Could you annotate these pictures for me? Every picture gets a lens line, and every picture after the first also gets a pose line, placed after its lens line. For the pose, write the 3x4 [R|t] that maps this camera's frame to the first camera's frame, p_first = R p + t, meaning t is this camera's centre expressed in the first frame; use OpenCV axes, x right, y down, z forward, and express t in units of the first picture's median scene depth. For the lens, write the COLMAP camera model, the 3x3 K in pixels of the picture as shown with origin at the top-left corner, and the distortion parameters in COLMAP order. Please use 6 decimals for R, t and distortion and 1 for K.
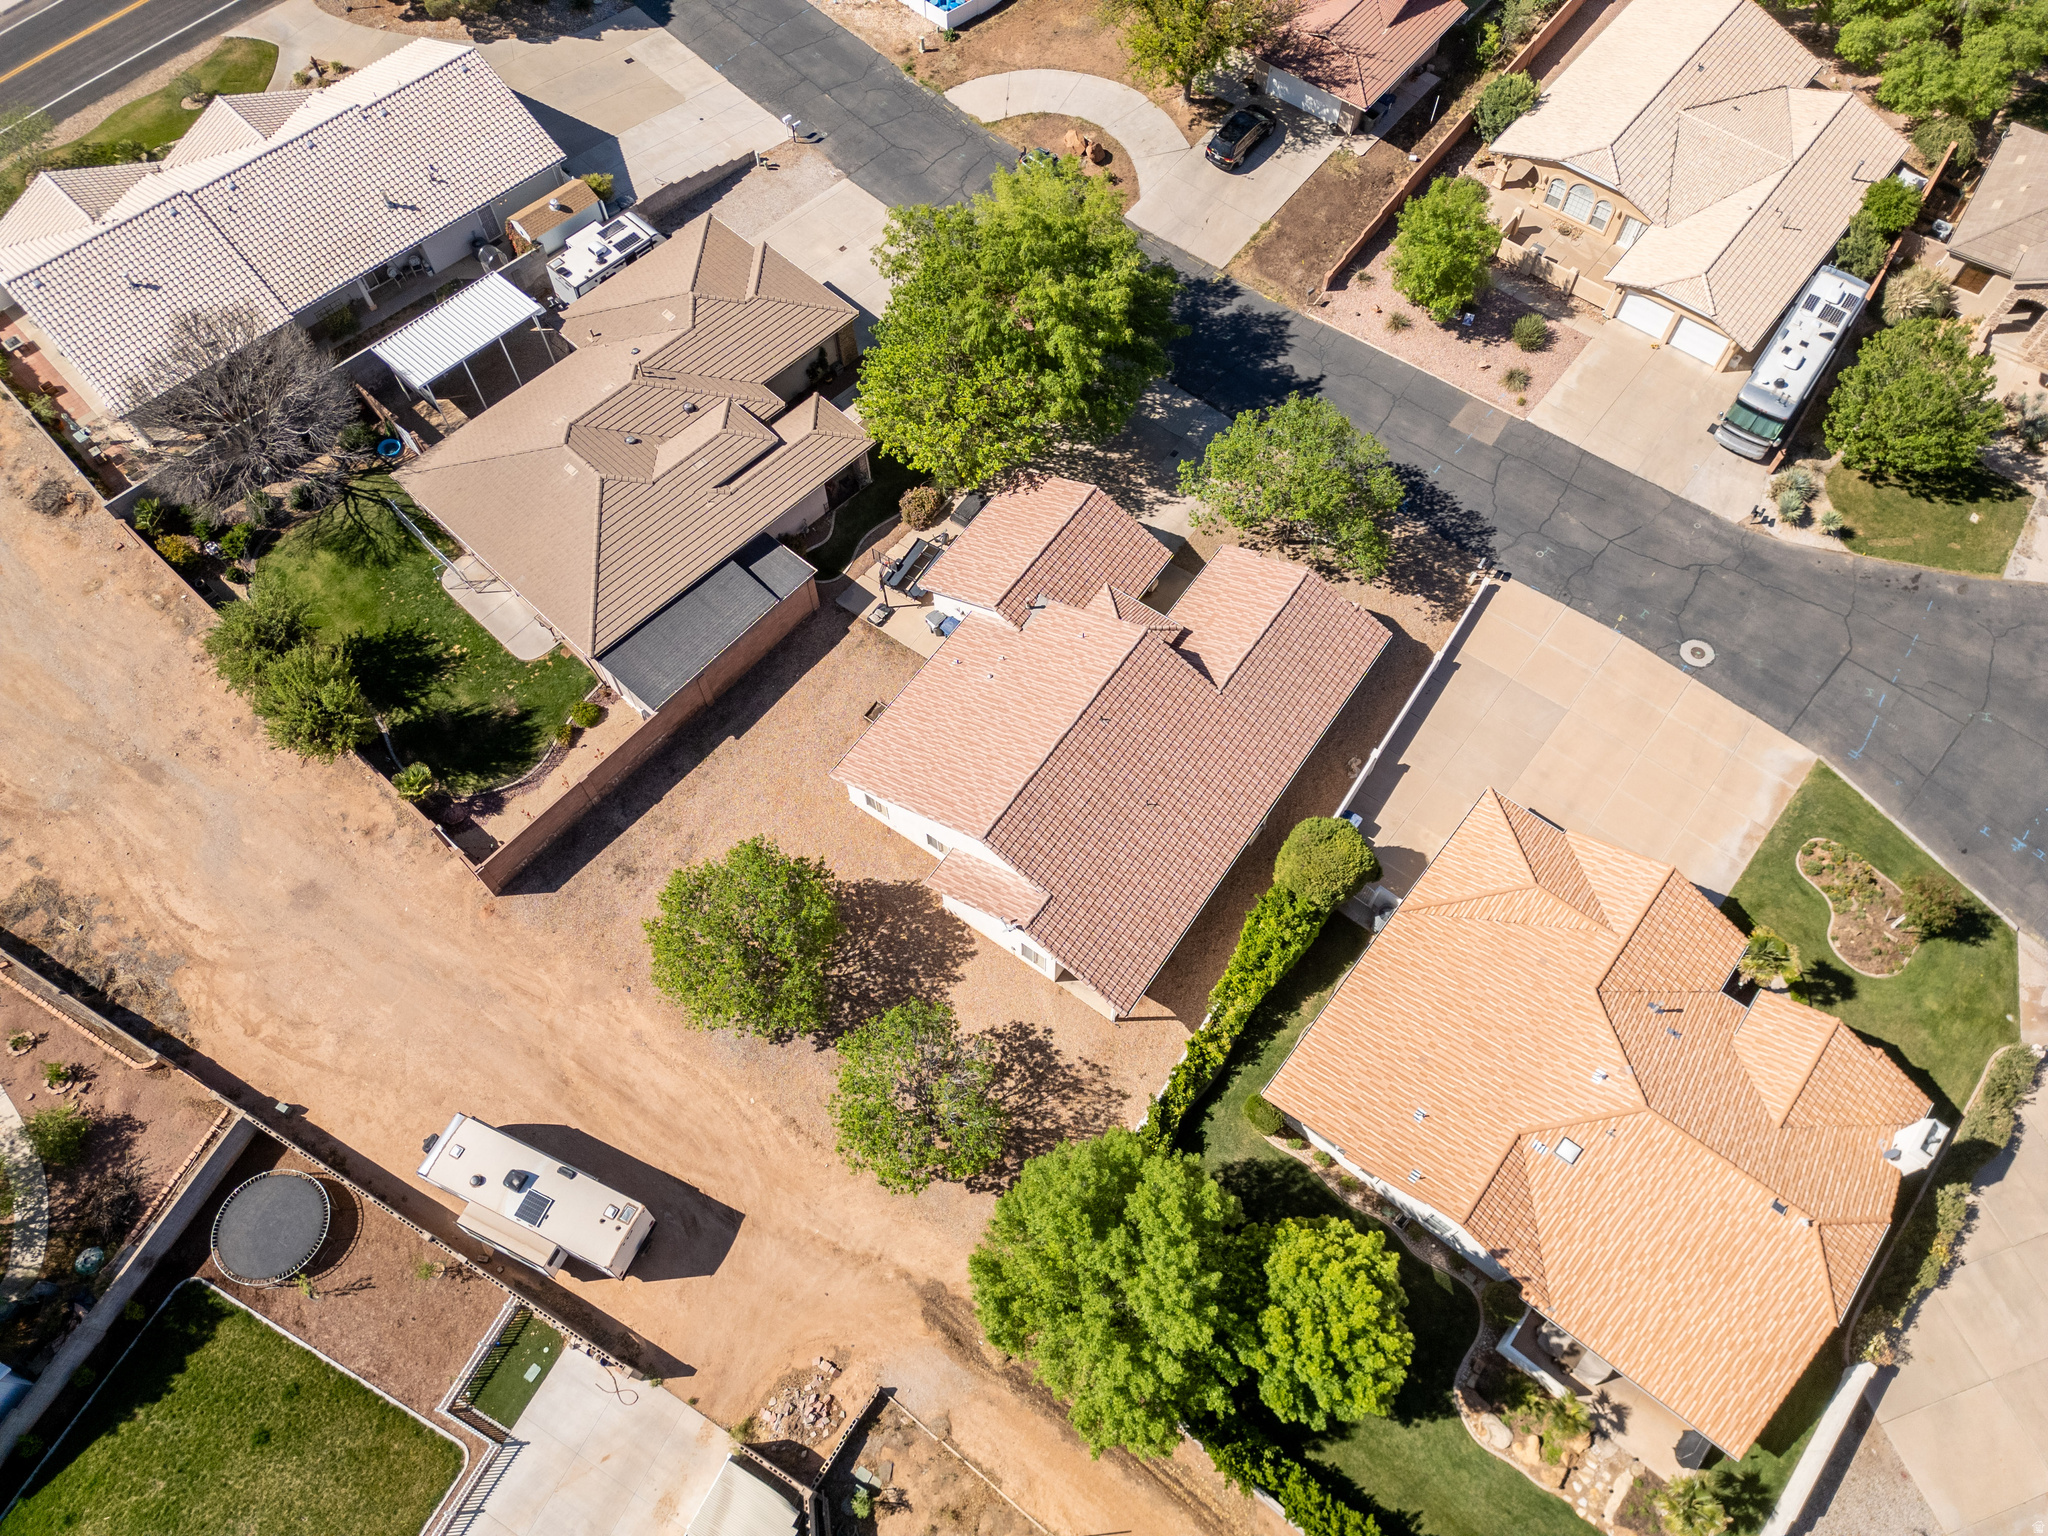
lens RADIAL K [[1429.7, 0, 1024.3], [0, 1429.7, 764.8], [0, 0, 1]] dist [0.074252, -0.065789]
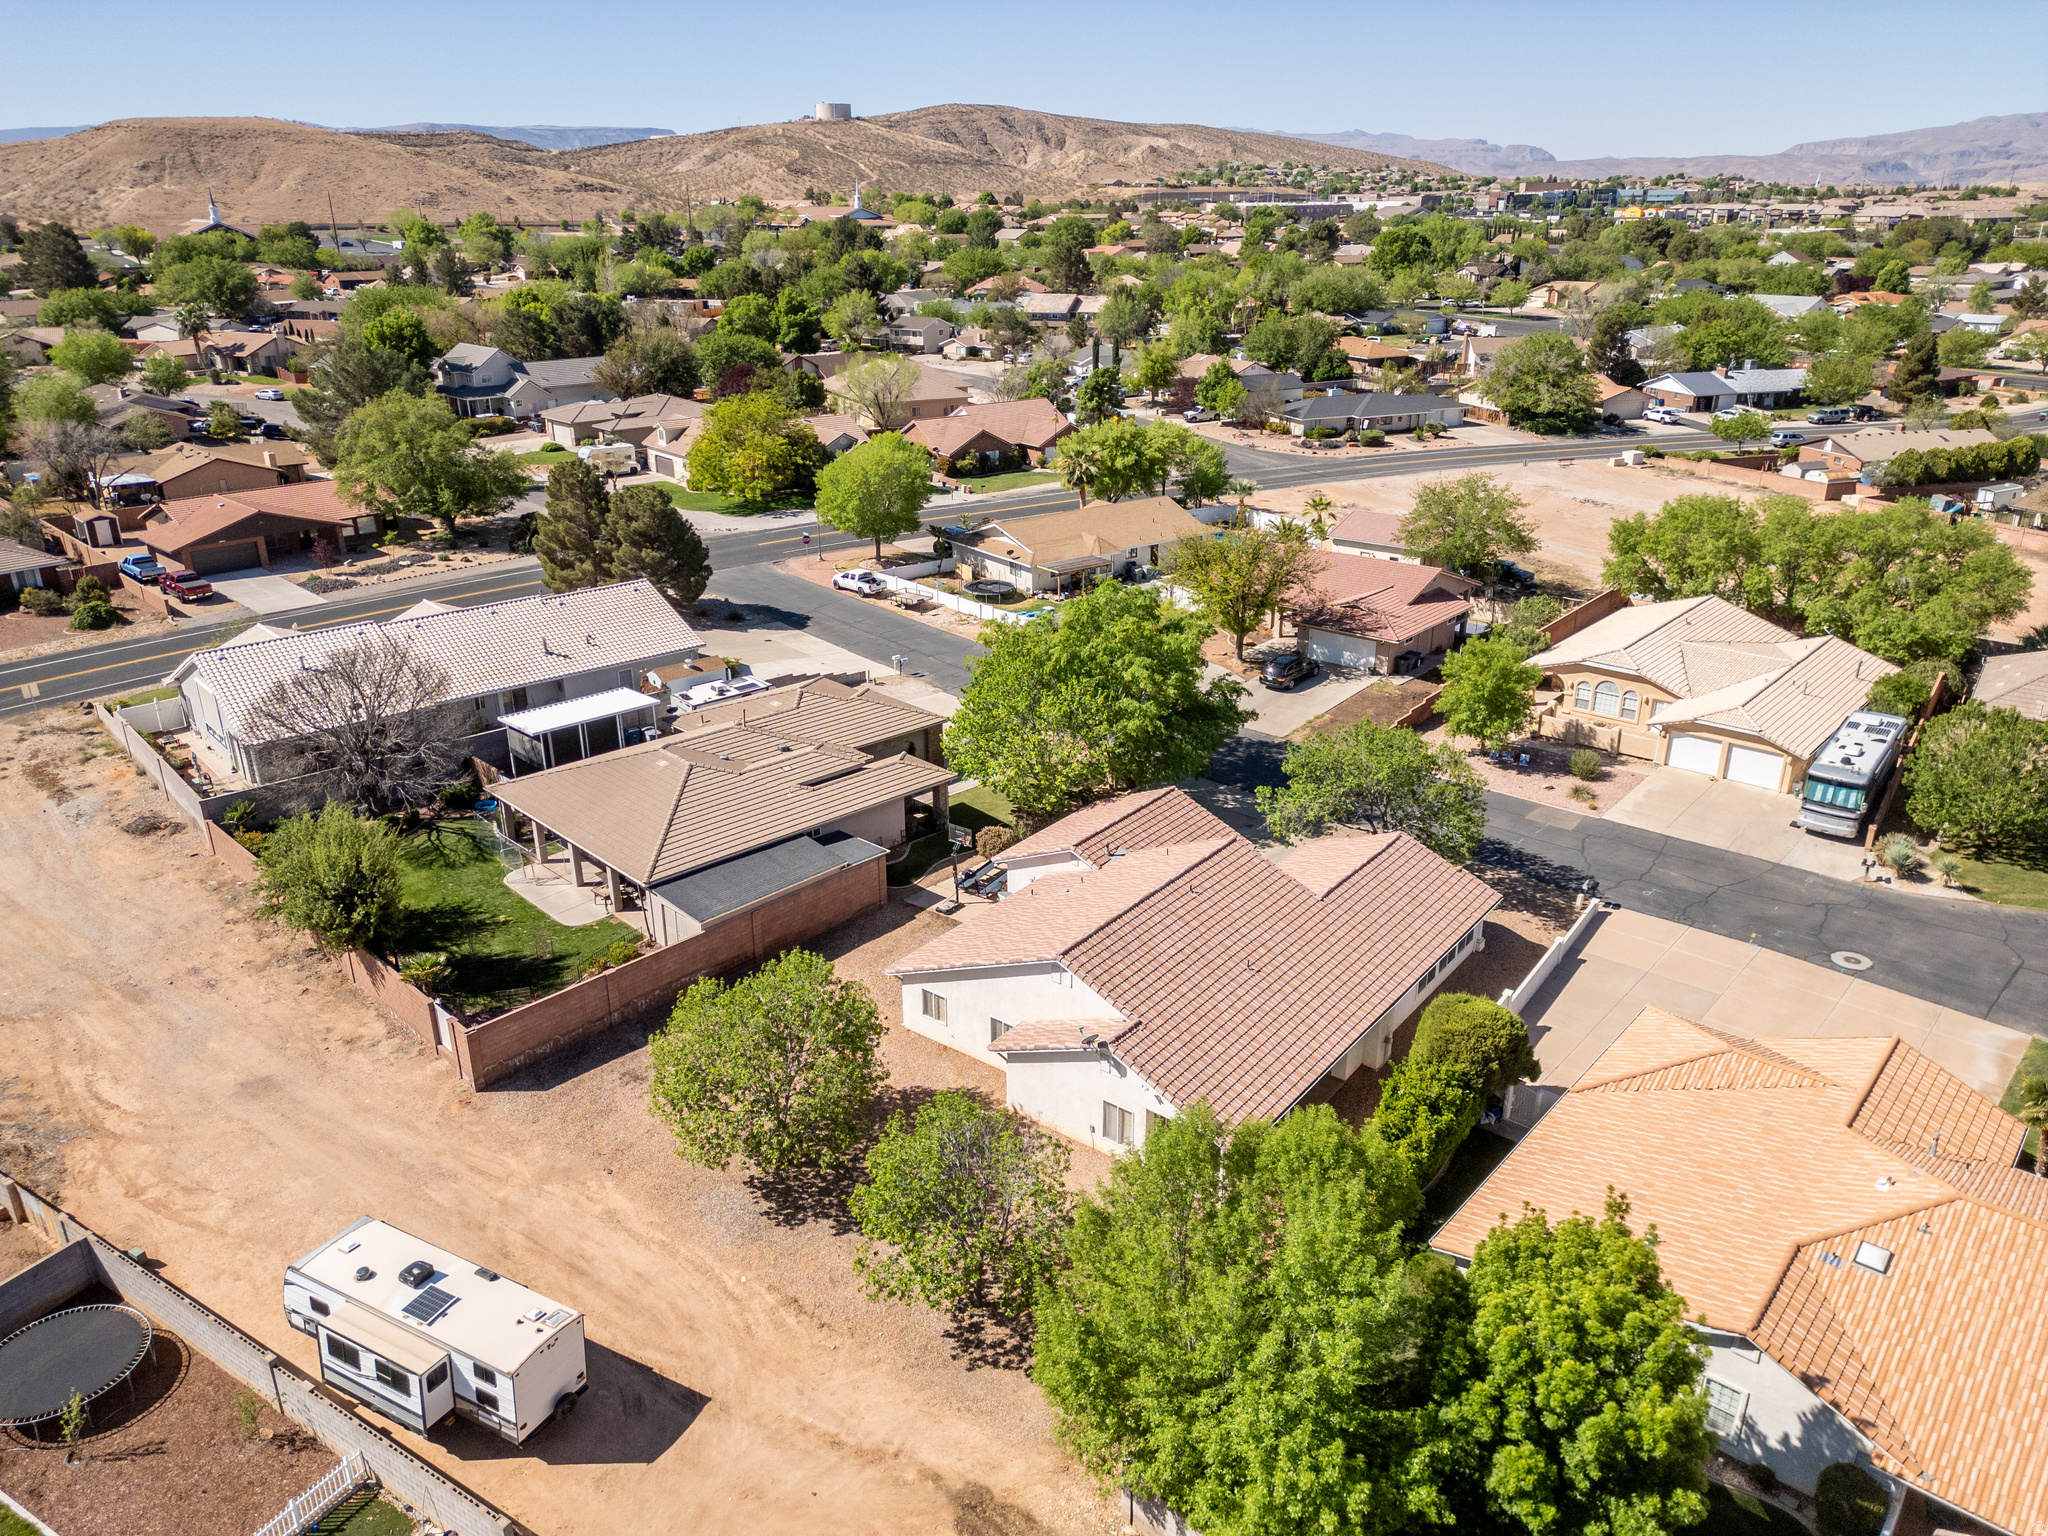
lens RADIAL K [[1425.4, 0, 1025.2], [0, 1425.4, 765.1], [0, 0, 1]] dist [0.104499, -0.116289]
pose [[0.999027, 0.014493, -0.041654, -0.012971], [-0.037858, 0.766311, -0.641353, 0.433156], [0.022625, 0.642306, 0.766114, 0.217837]]
